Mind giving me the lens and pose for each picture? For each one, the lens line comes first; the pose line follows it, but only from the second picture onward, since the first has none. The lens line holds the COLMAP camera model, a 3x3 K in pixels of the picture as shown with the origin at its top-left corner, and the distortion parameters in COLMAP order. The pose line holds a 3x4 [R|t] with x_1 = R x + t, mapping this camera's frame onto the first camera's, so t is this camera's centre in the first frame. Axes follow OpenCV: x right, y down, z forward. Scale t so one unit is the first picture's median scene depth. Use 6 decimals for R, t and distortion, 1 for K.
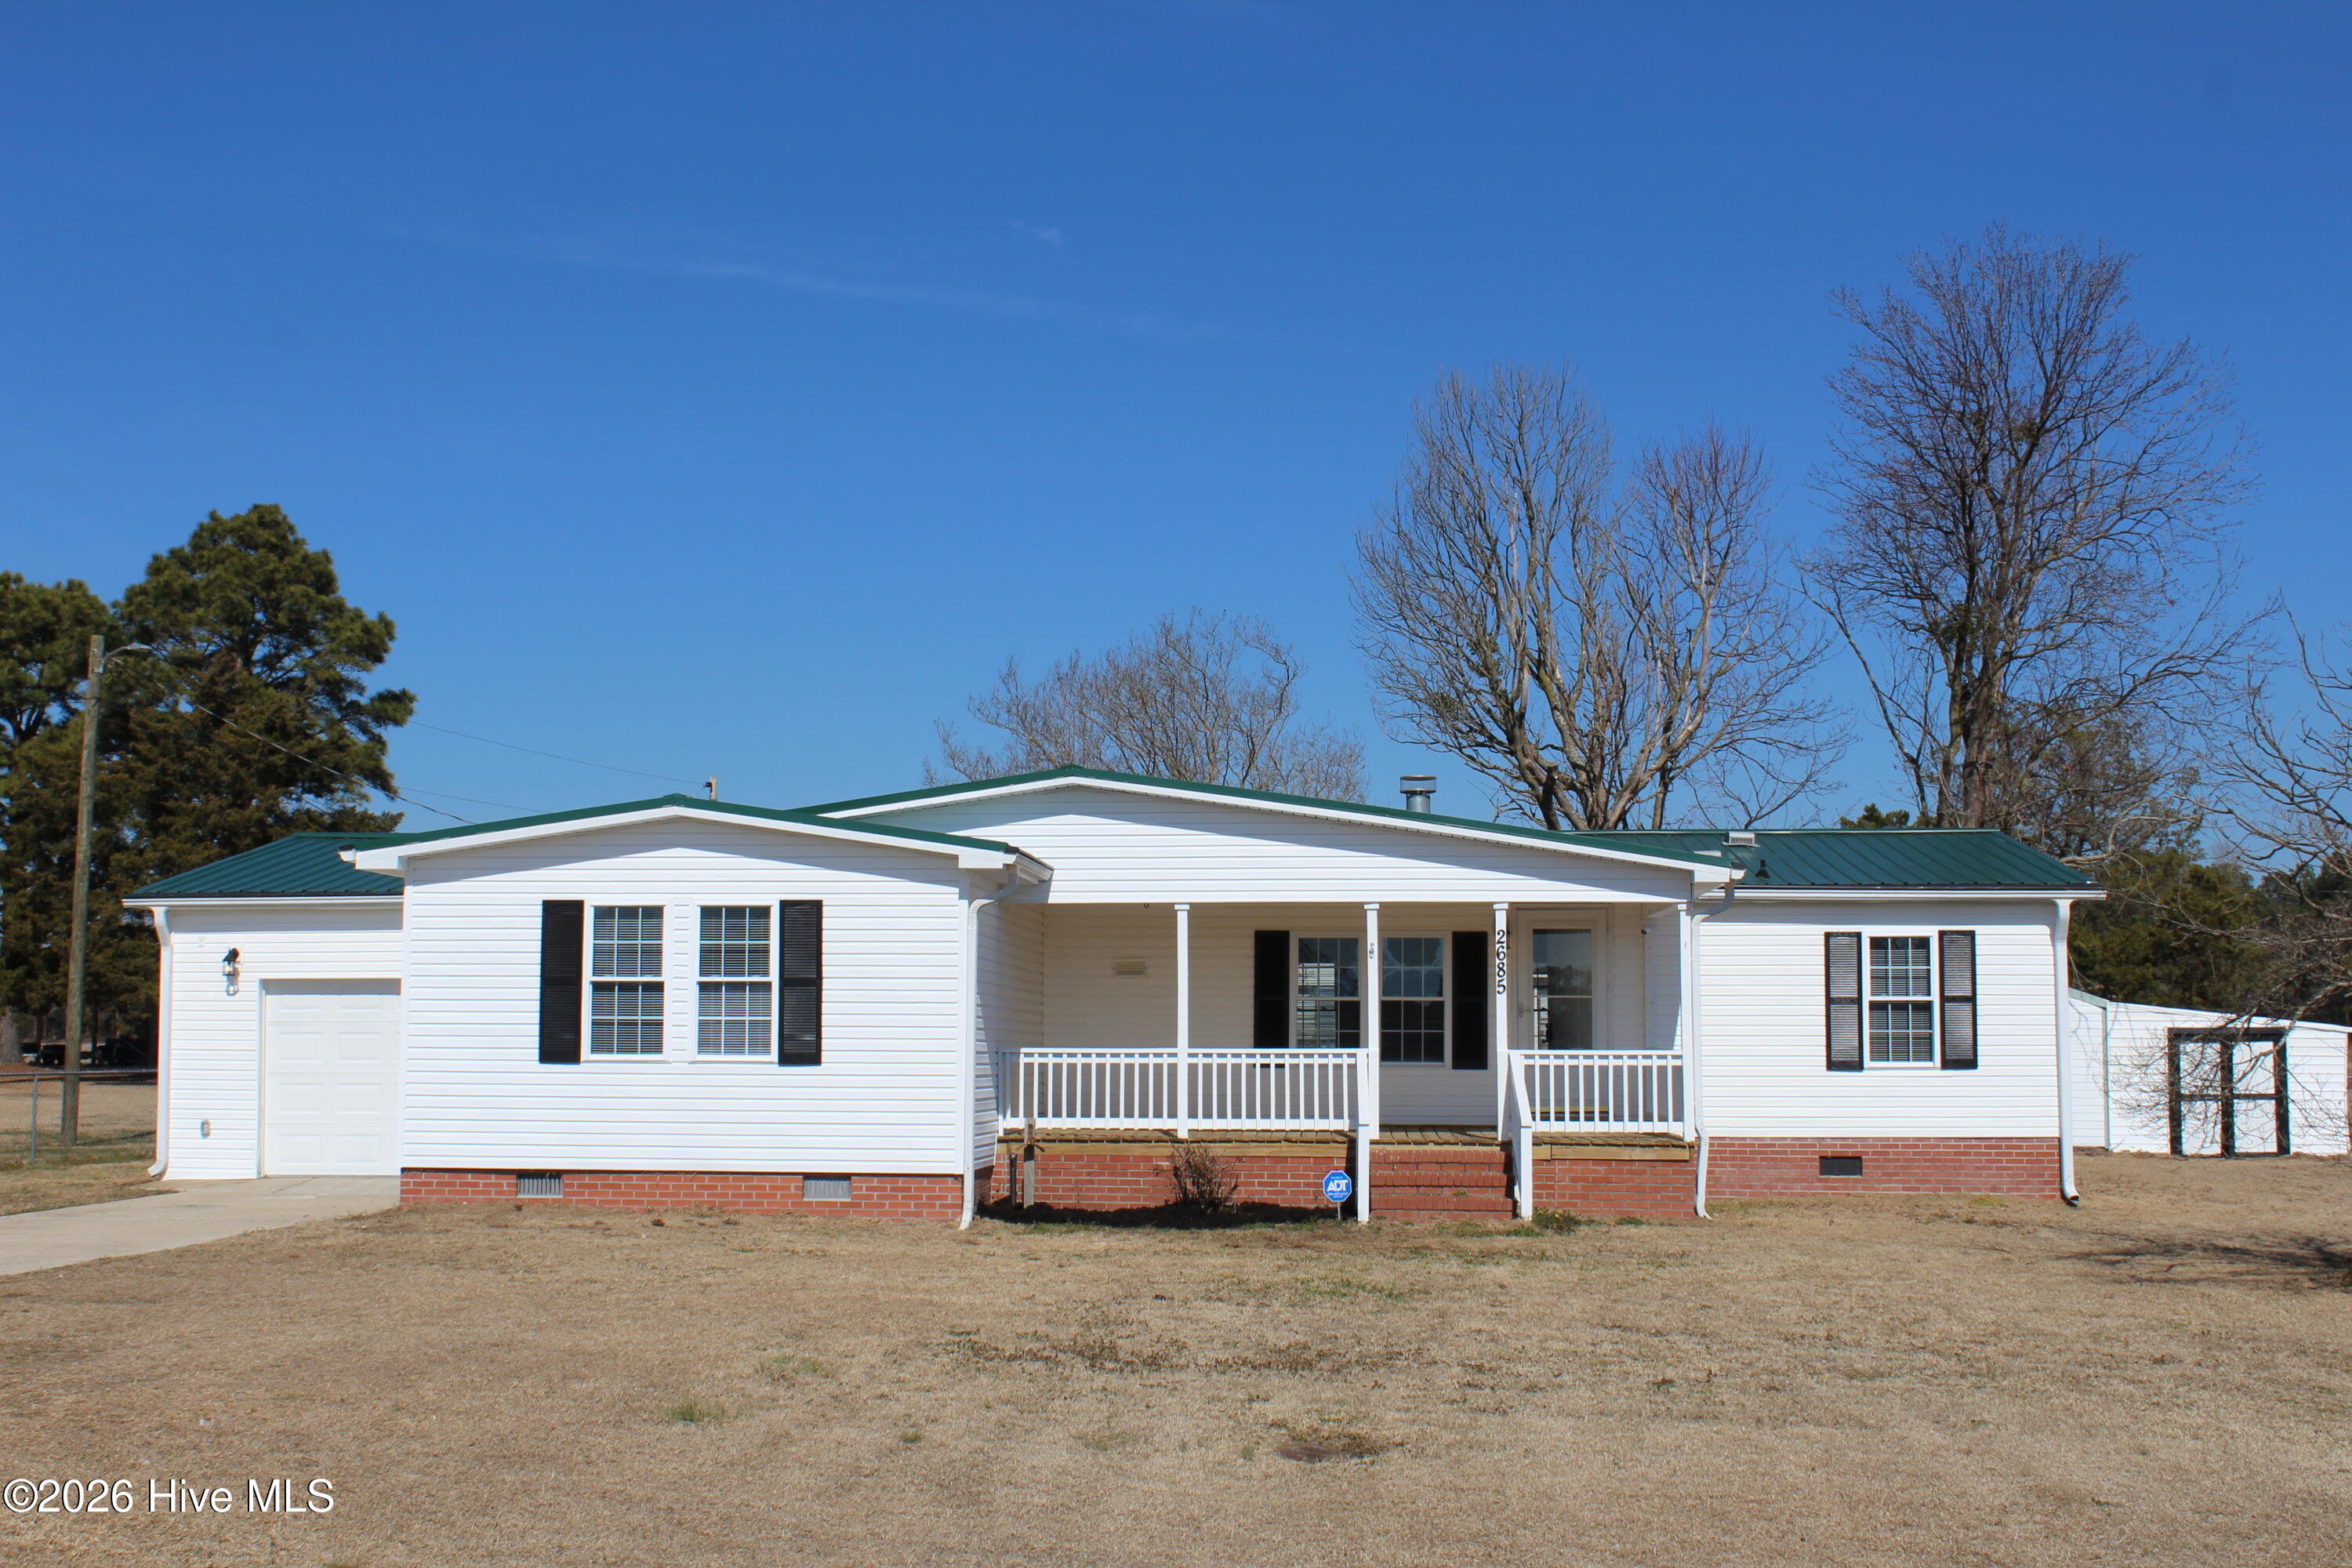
lens RADIAL K [[2768.0, 0, 1167.9], [0, 2768.0, 827.0], [0, 0, 1]] dist [-0.102752, 0.155242]
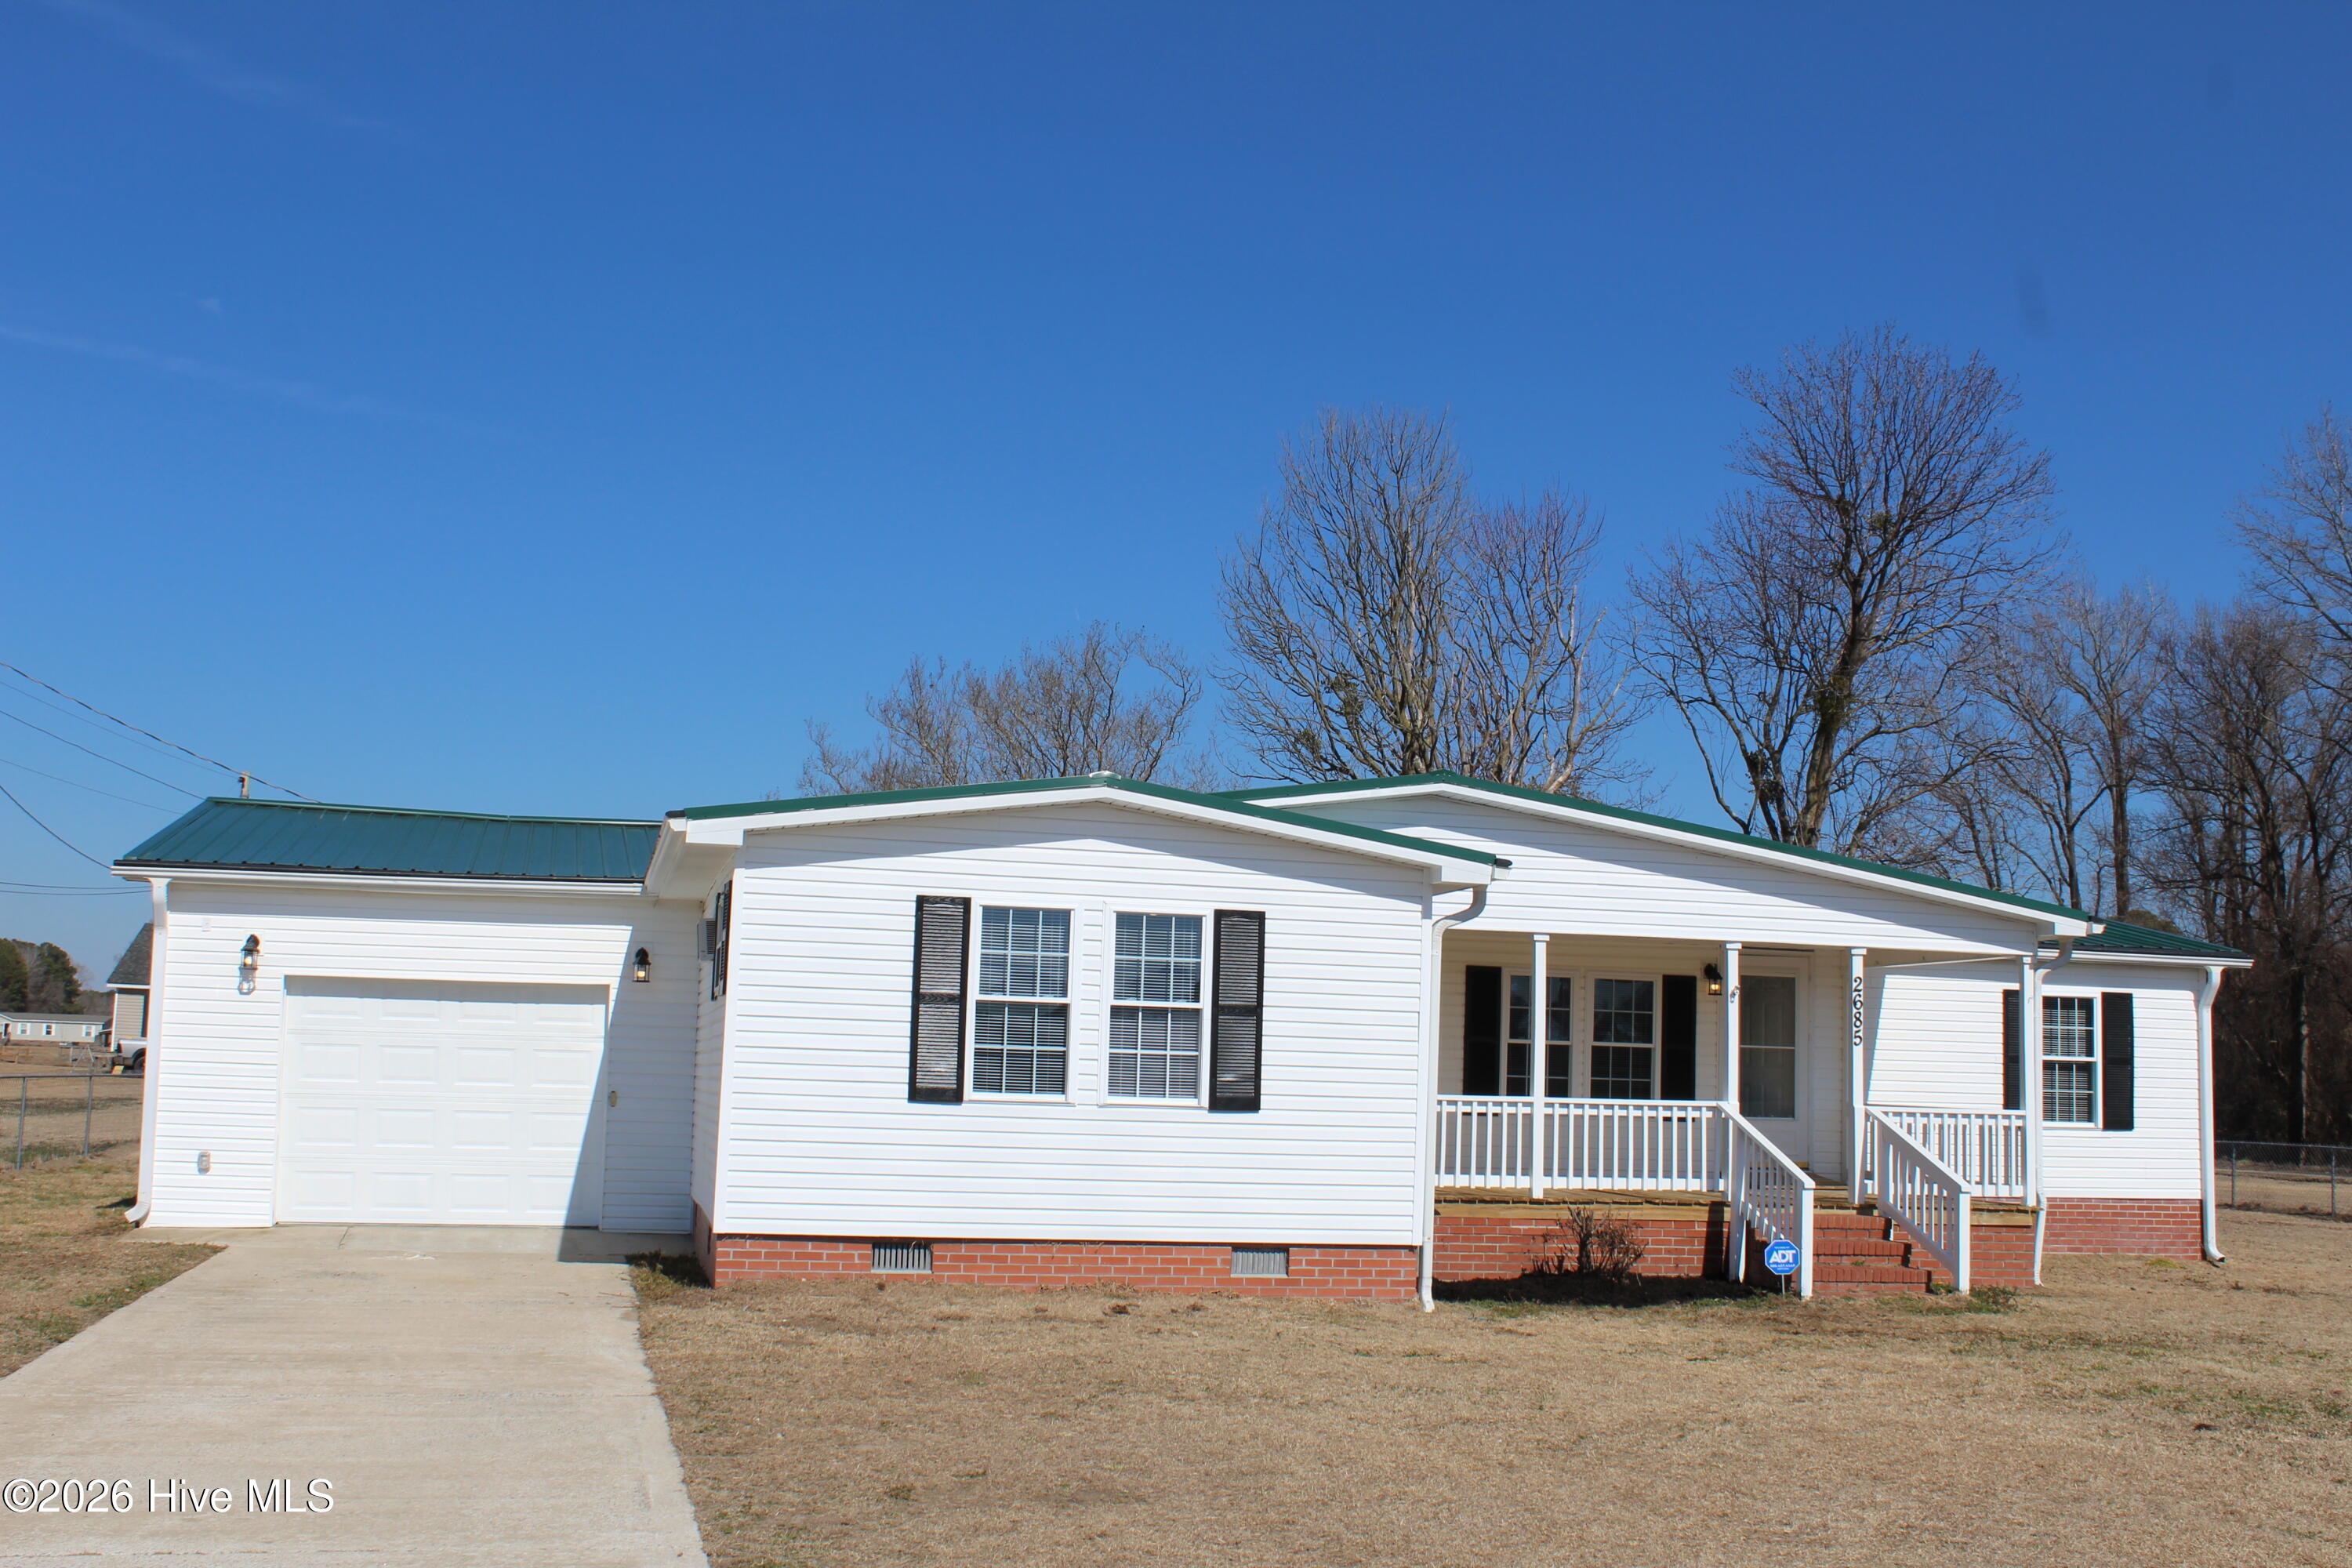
lens RADIAL K [[2445.1, 0, 1171.2], [0, 2445.1, 822.2], [0, 0, 1]] dist [-0.116140, 0.107611]
pose [[0.948722, 0.058647, 0.310624, -0.355537], [-0.052241, 0.998216, -0.028909, 0.020808], [-0.311765, 0.011200, 0.950093, 0.294666]]
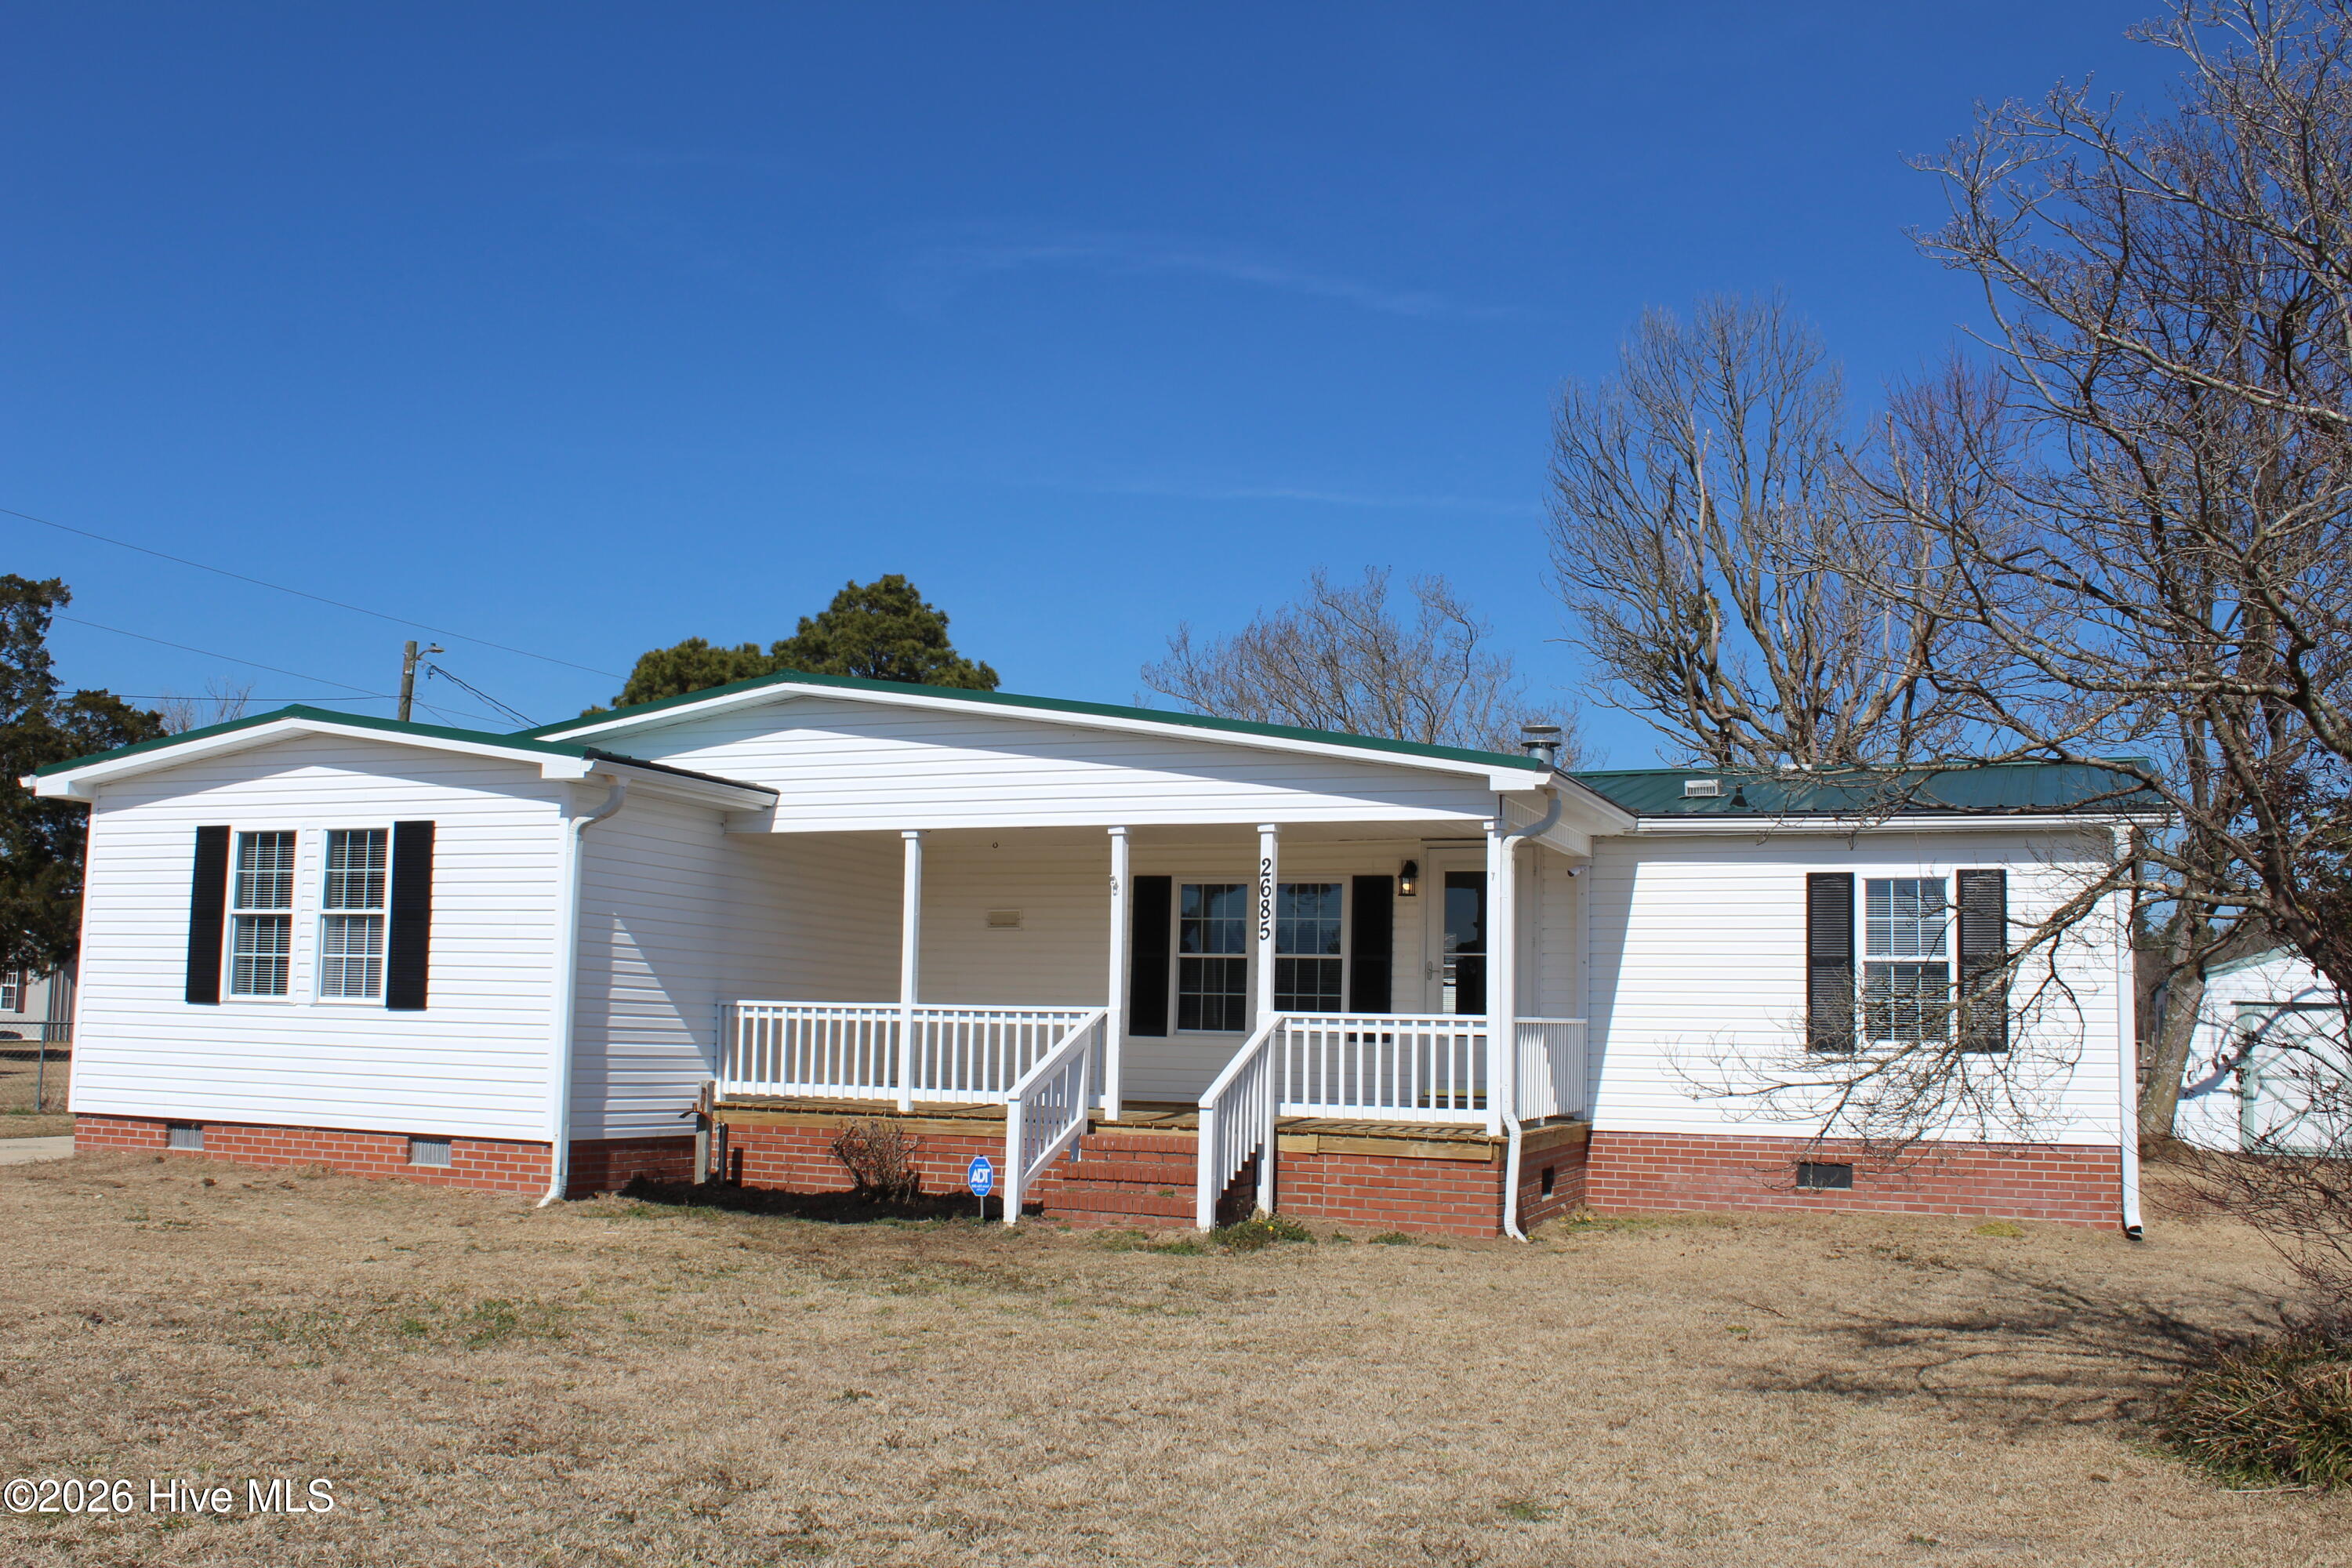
lens RADIAL K [[2232.6, 0, 1152.7], [0, 2232.6, 813.7], [0, 0, 1]] dist [-0.137430, 0.136909]
pose [[0.946694, -0.013449, -0.321855, 0.293774], [0.005433, 0.999653, -0.025792, 0.040480], [0.322090, 0.022668, 0.946438, 0.387671]]
